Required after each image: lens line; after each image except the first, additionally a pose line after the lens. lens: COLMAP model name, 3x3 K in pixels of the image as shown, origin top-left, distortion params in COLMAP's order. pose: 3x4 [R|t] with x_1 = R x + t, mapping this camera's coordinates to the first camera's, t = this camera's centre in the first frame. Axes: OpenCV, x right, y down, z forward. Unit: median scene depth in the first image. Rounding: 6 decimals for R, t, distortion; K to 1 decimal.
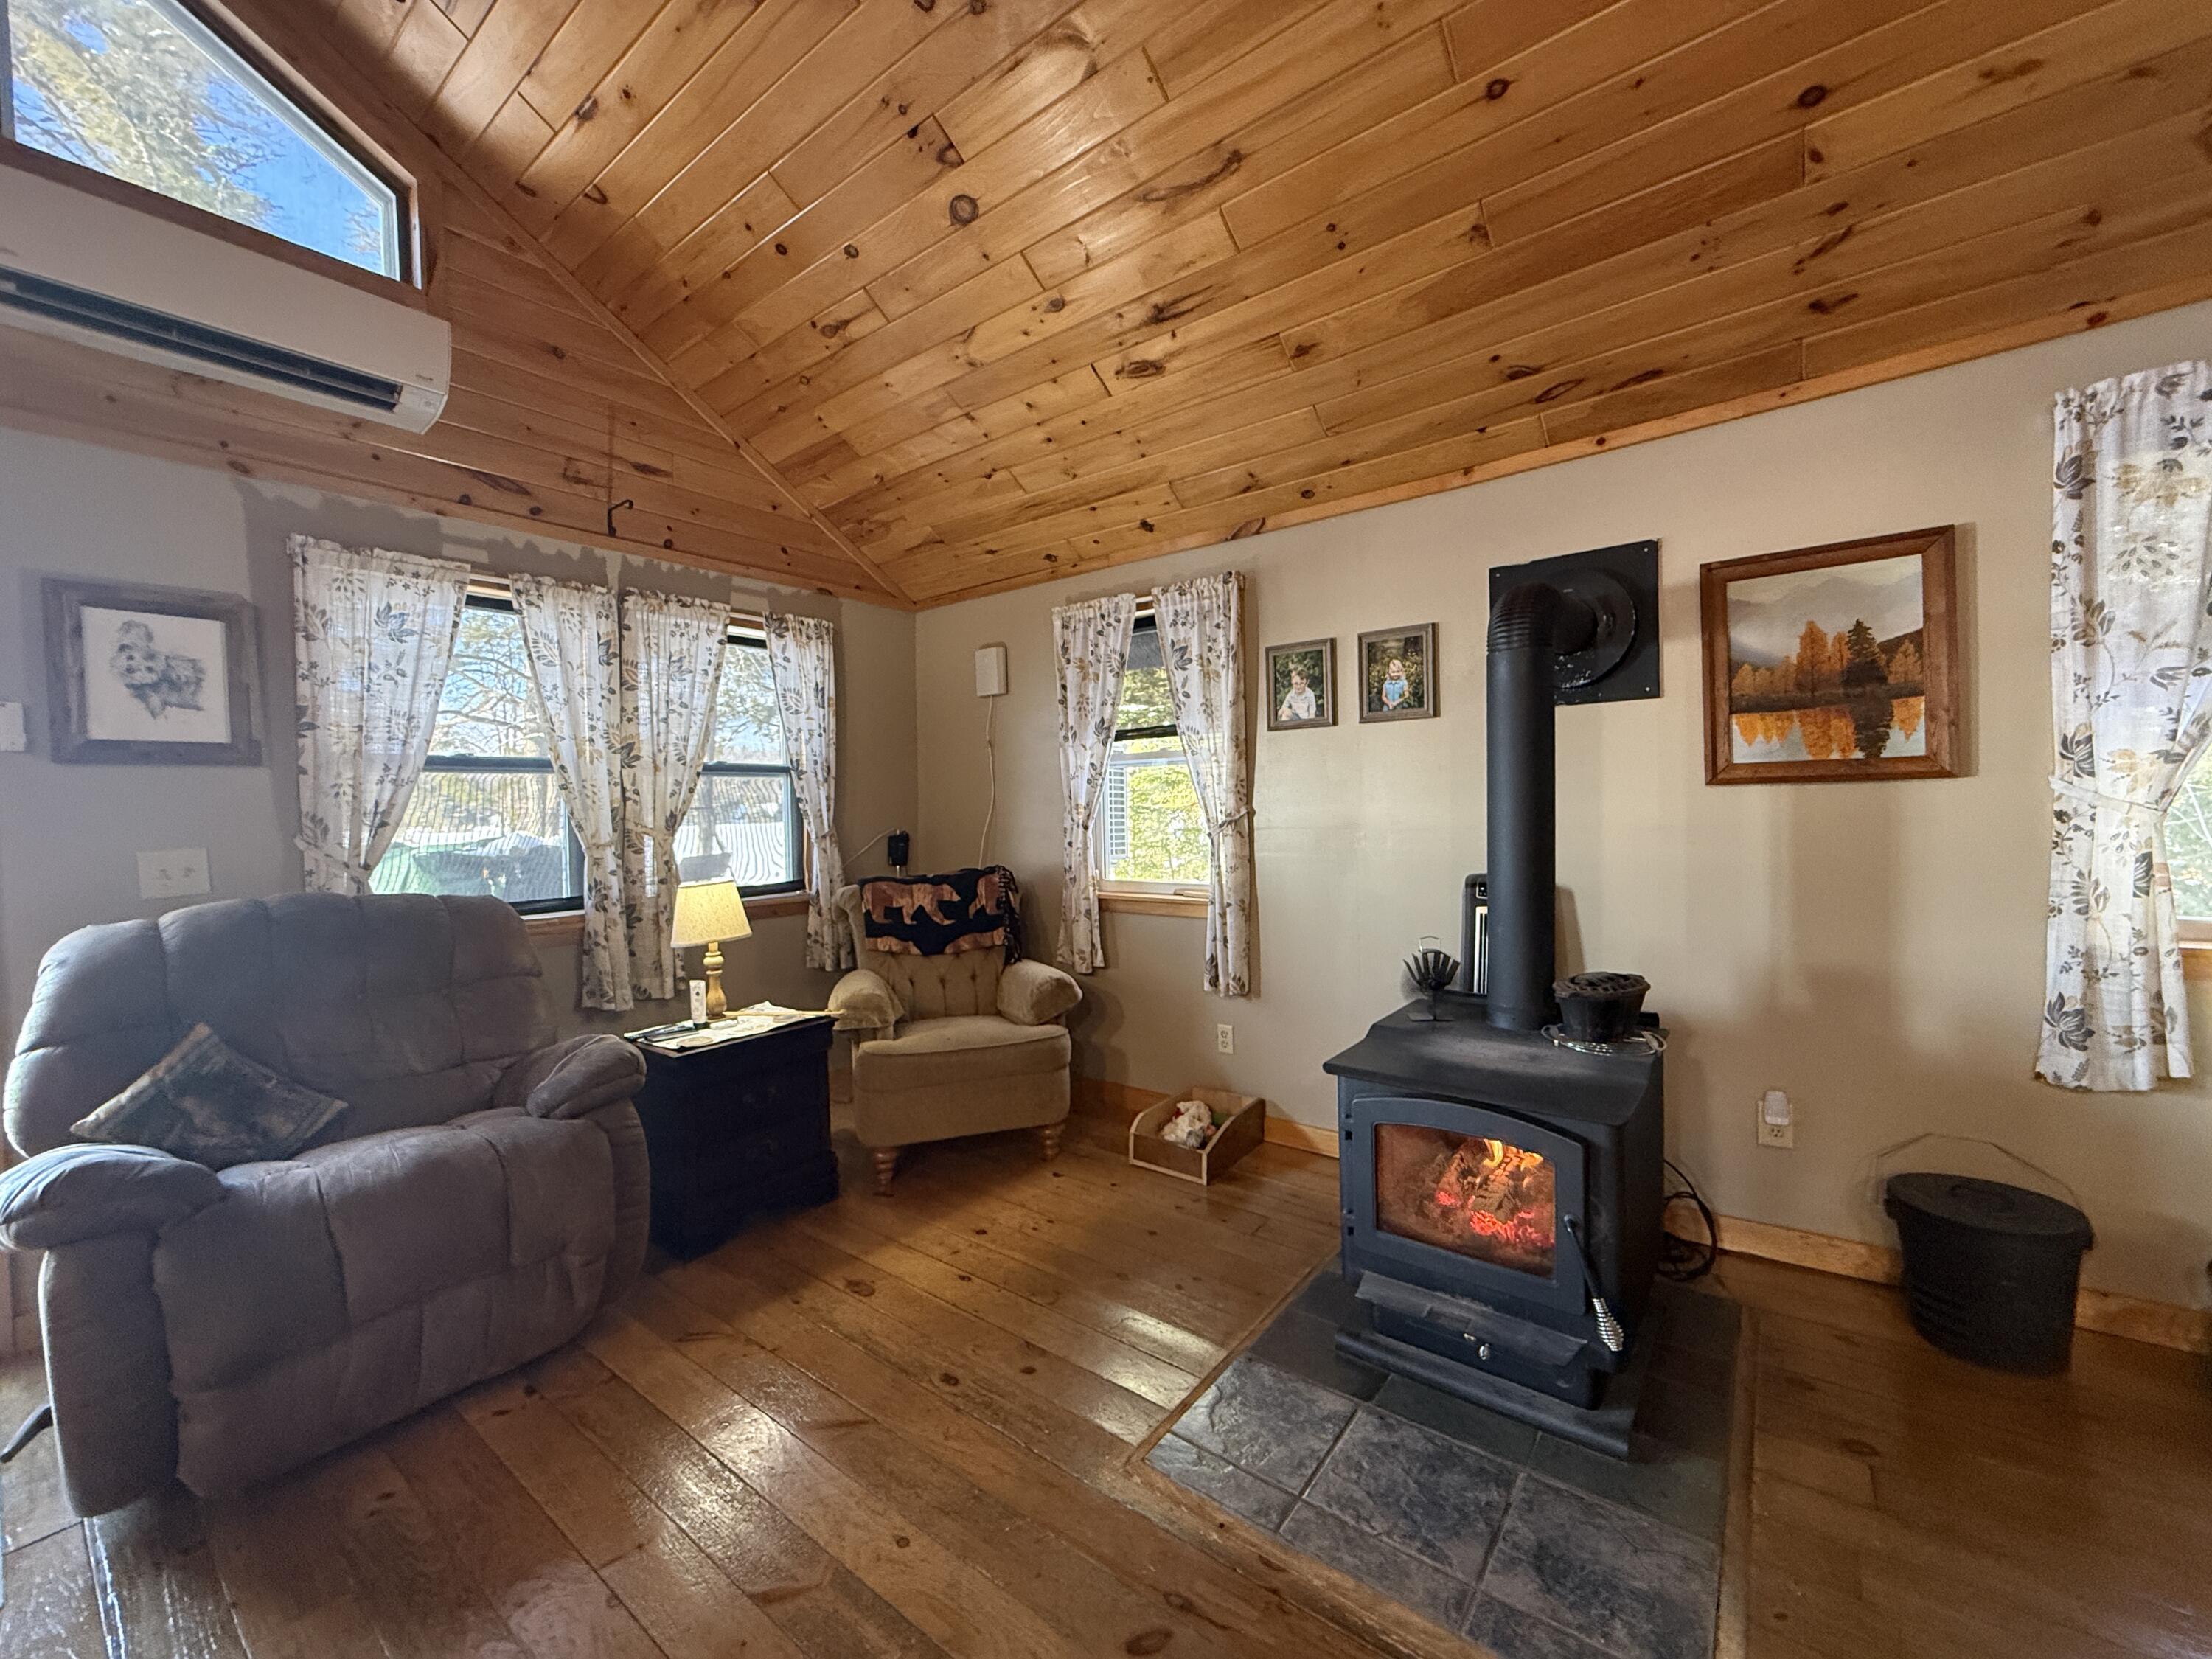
lens RADIAL K [[881.4, 0, 1101.4], [0, 881.4, 826.9], [0, 0, 1]] dist [0.000660, -0.000002]
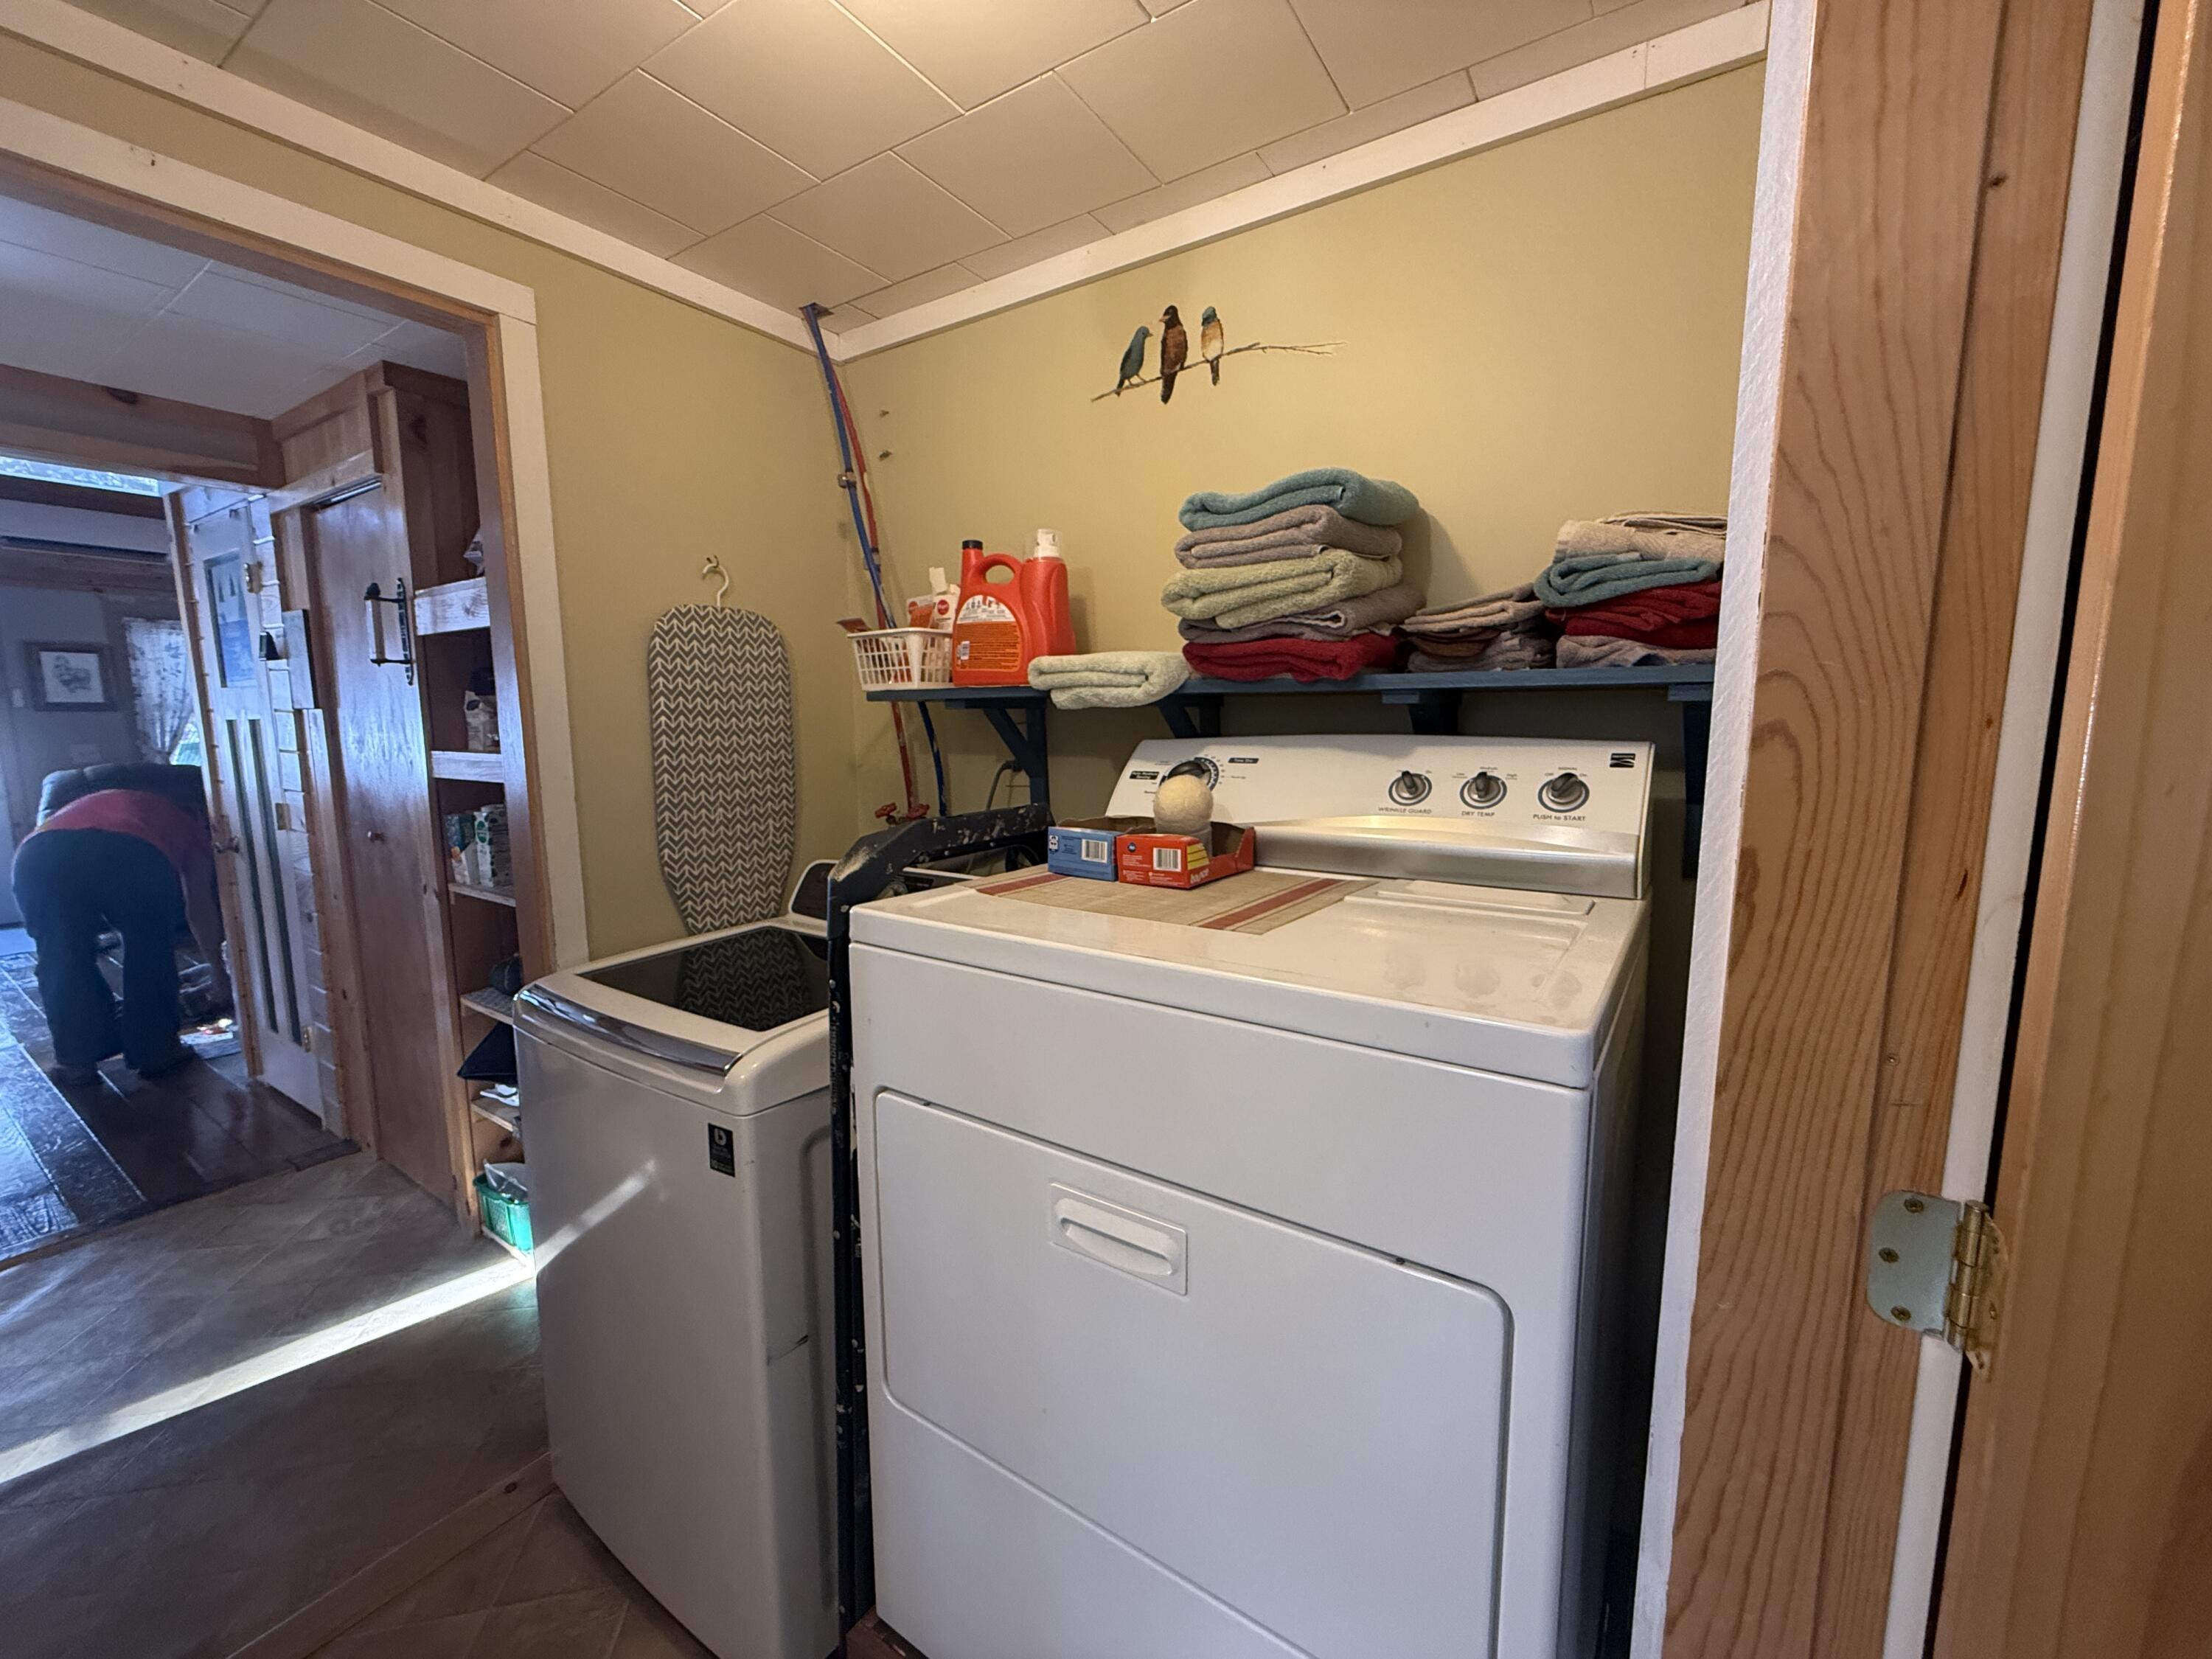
lens RADIAL K [[881.4, 0, 1101.4], [0, 881.4, 826.9], [0, 0, 1]] dist [0.000660, -0.000002]
pose [[0.997596, 0.010002, 0.068577, 1.312739], [-0.016796, 0.994922, 0.099233, -0.031168], [-0.067236, -0.100146, 0.992698, -1.347355]]
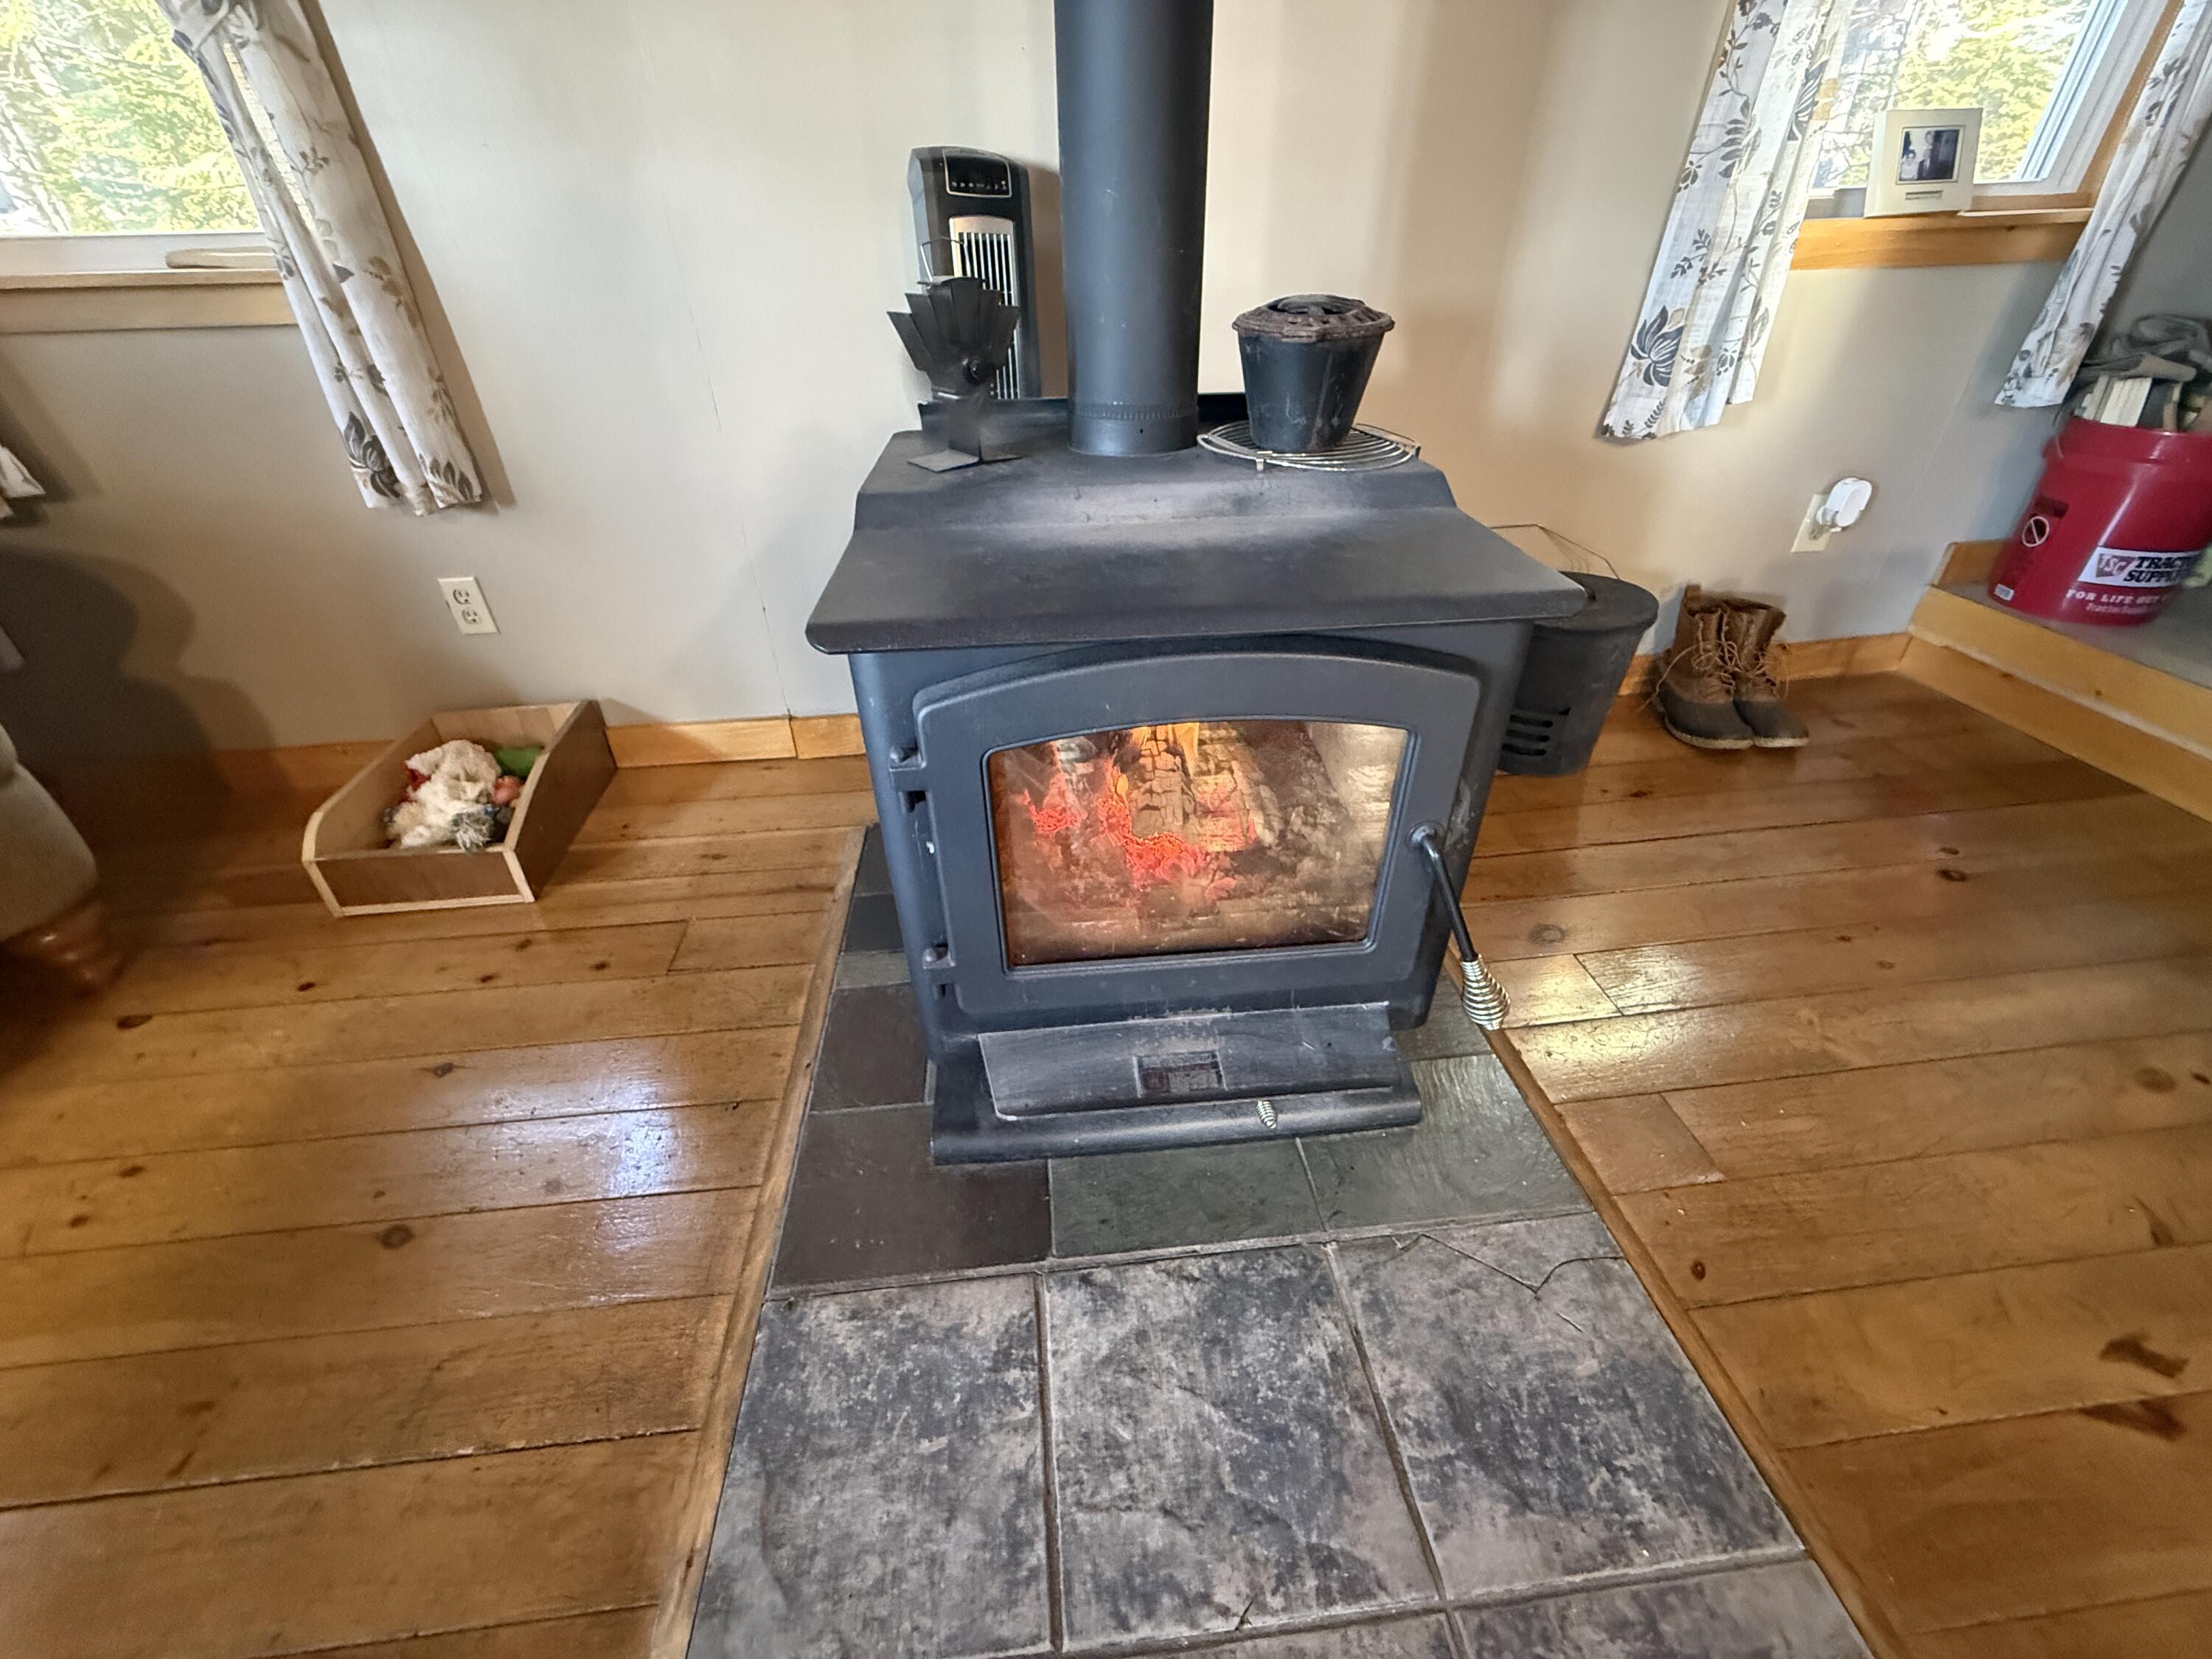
lens RADIAL K [[881.4, 0, 1101.4], [0, 881.4, 826.9], [0, 0, 1]] dist [0.000660, -0.000002]
pose [[0.726009, -0.372740, 0.577906, 0.072775], [0.019539, 0.851206, 0.524468, 0.102886], [-0.687408, -0.369477, 0.625266, 0.440251]]
